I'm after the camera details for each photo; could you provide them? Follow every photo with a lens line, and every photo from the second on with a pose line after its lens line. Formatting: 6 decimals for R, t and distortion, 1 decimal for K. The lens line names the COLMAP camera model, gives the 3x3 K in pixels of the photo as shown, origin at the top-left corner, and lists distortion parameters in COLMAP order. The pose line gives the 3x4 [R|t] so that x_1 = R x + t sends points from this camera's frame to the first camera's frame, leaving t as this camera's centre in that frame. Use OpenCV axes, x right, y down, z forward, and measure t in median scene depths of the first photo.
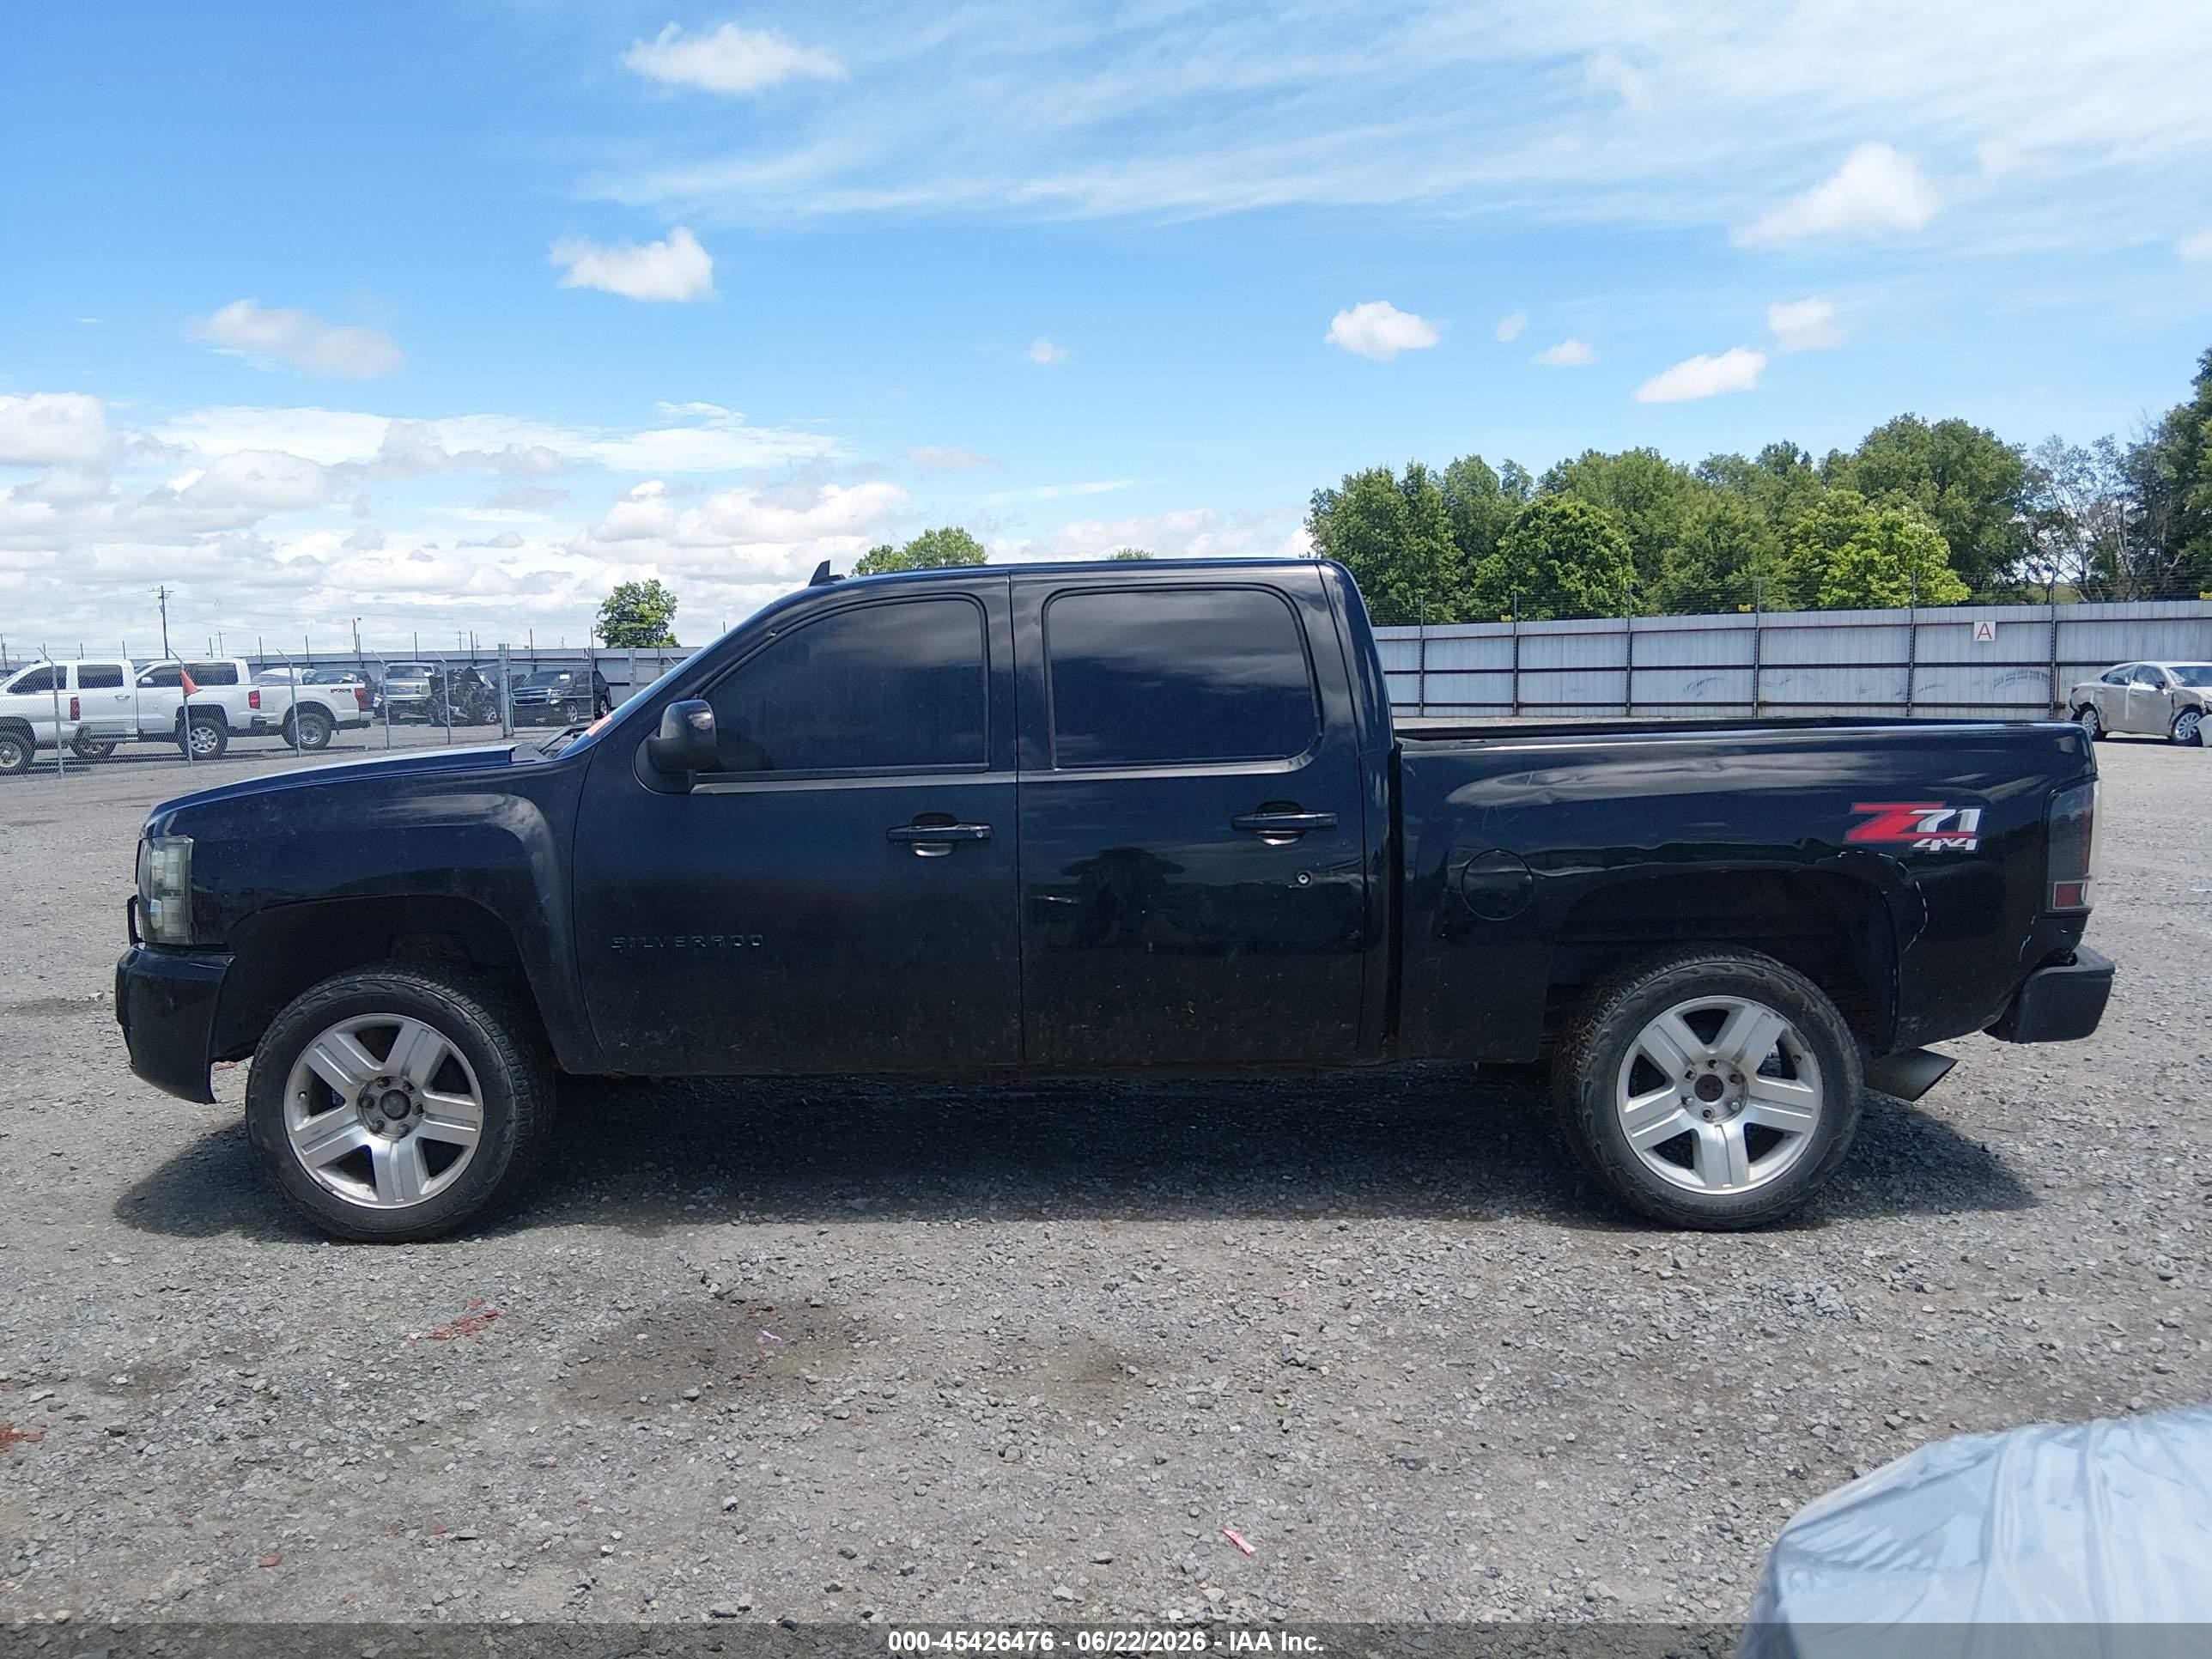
lens RADIAL K [[1676.7, 0, 1093.2], [0, 1676.7, 828.5], [0, 0, 1]] dist [0.003913, -0.038180]
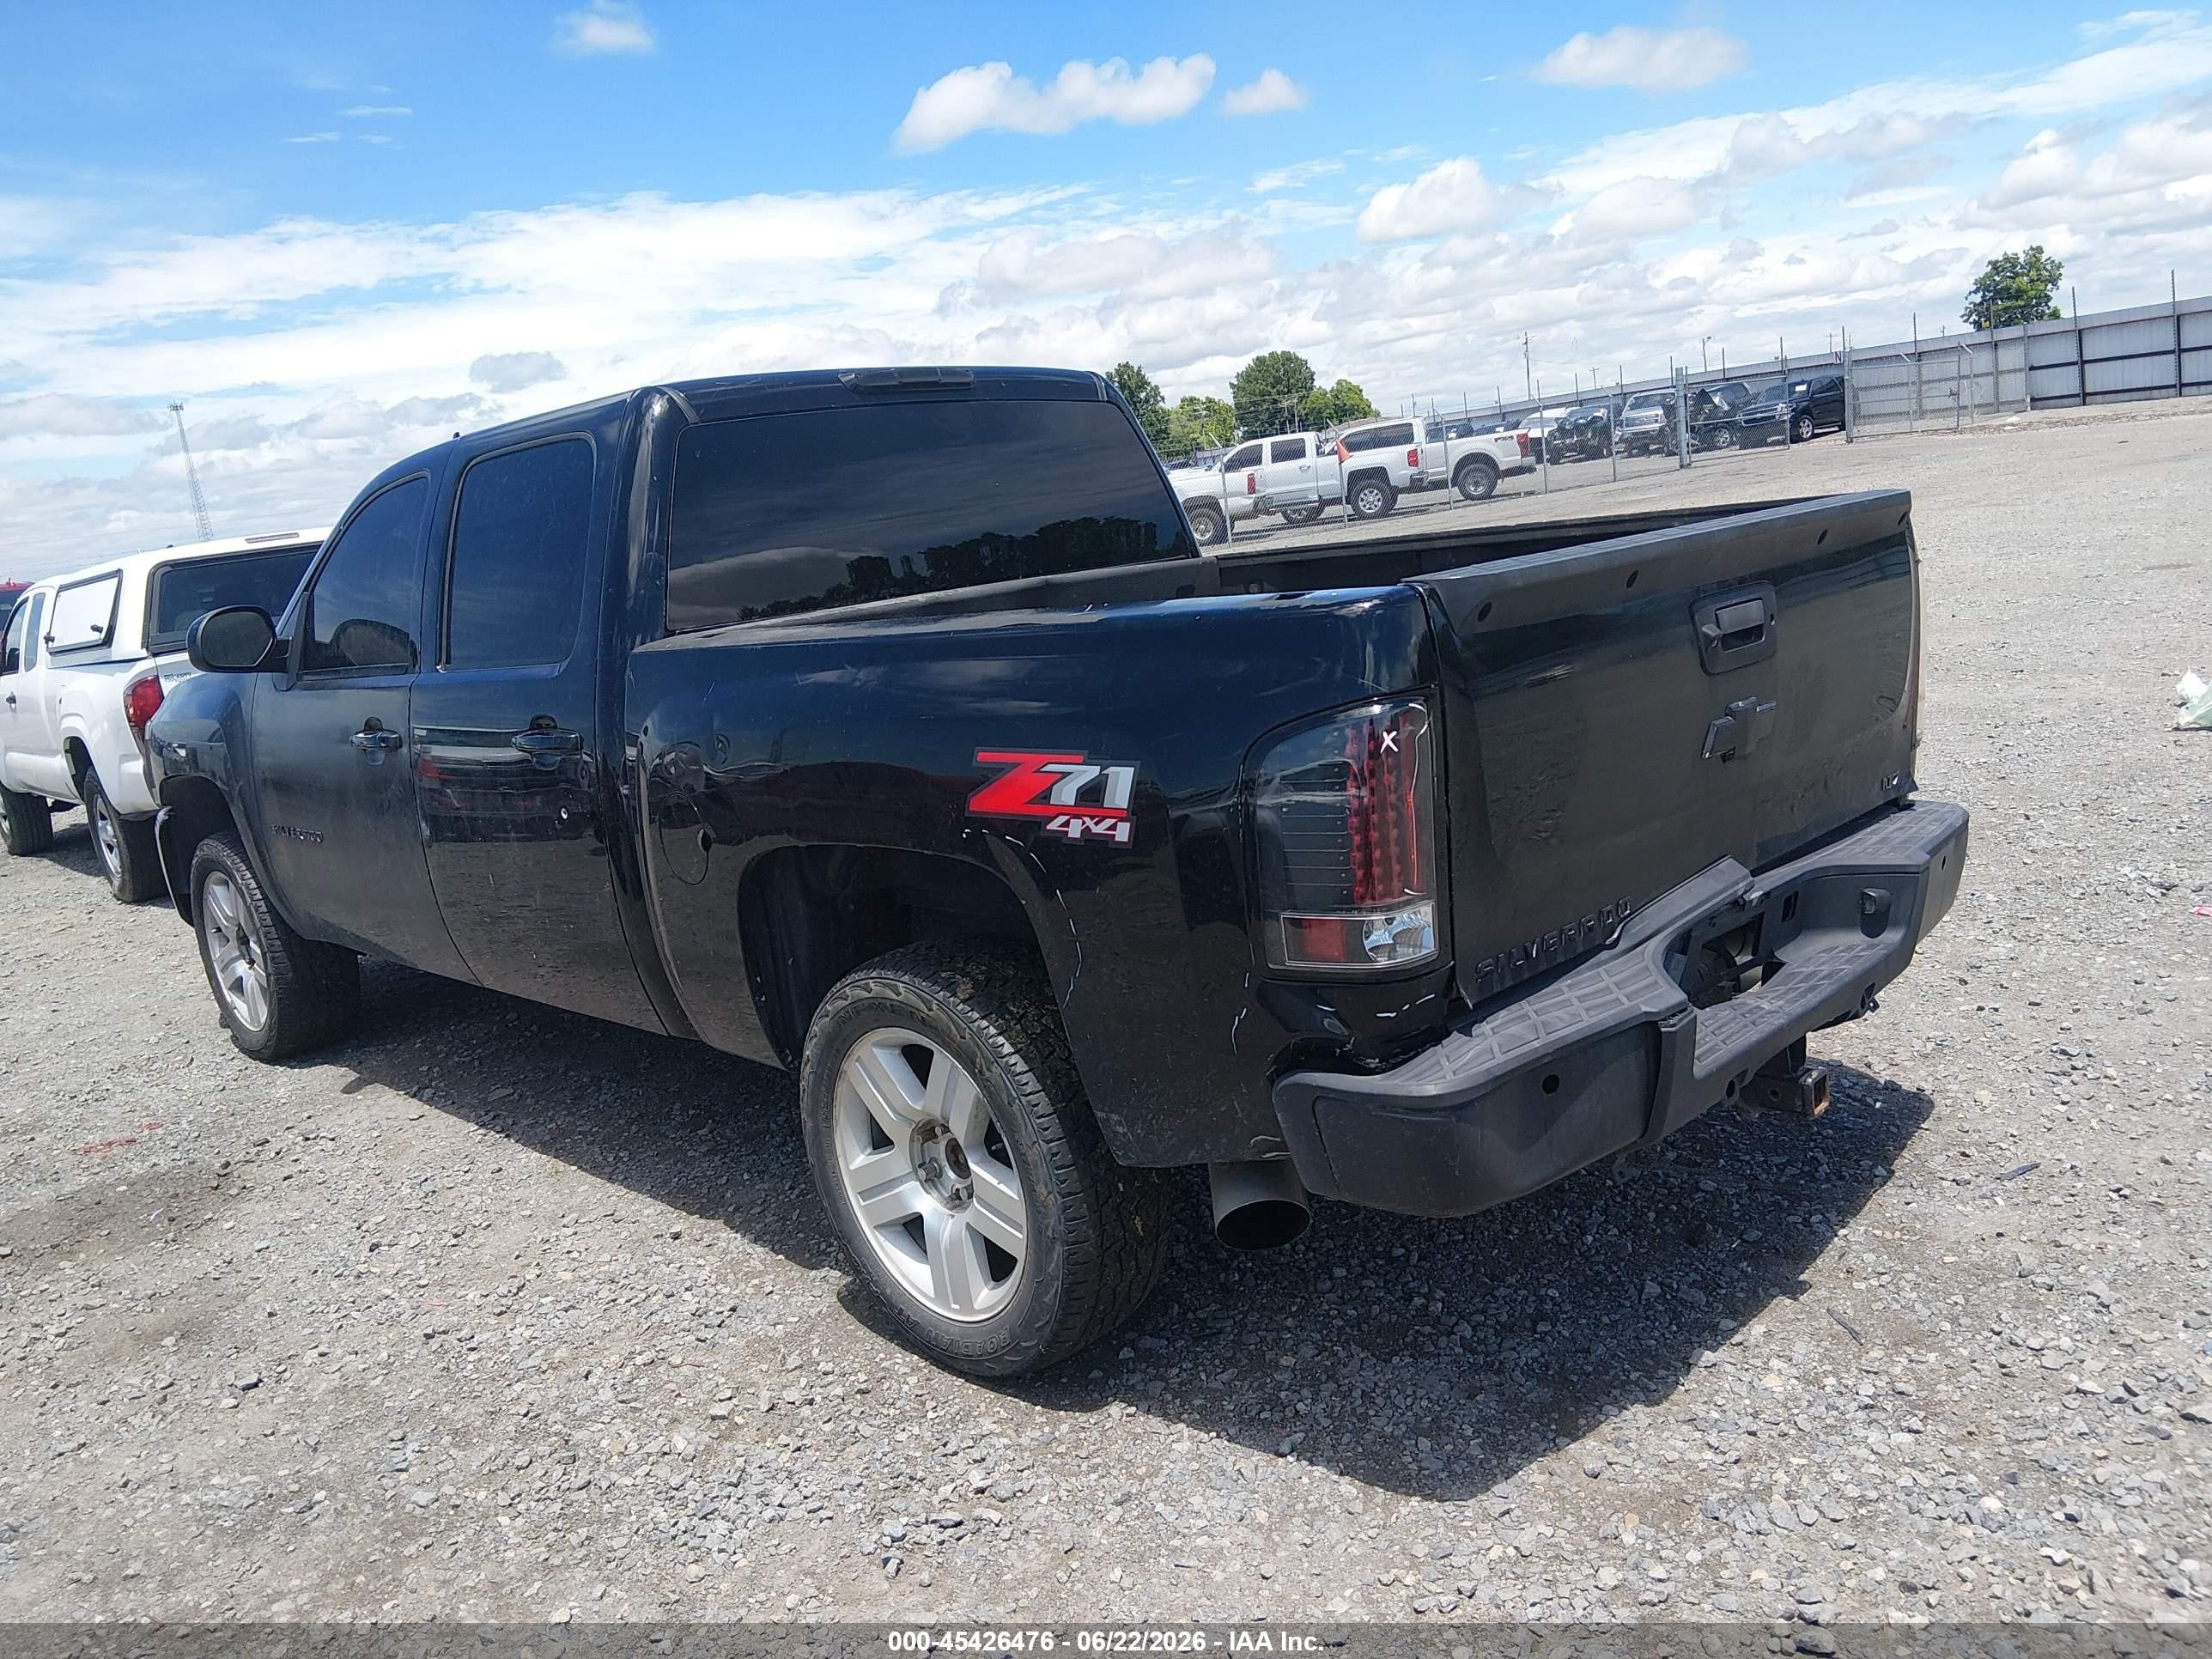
lens RADIAL K [[1676.7, 0, 1093.2], [0, 1676.7, 828.5], [0, 0, 1]] dist [0.003913, -0.038180]
pose [[0.710156, 0.063838, -0.701145, 0.107152], [0.053860, 0.988036, 0.144511, -0.008376], [0.701981, -0.140389, 0.698221, 0.073489]]
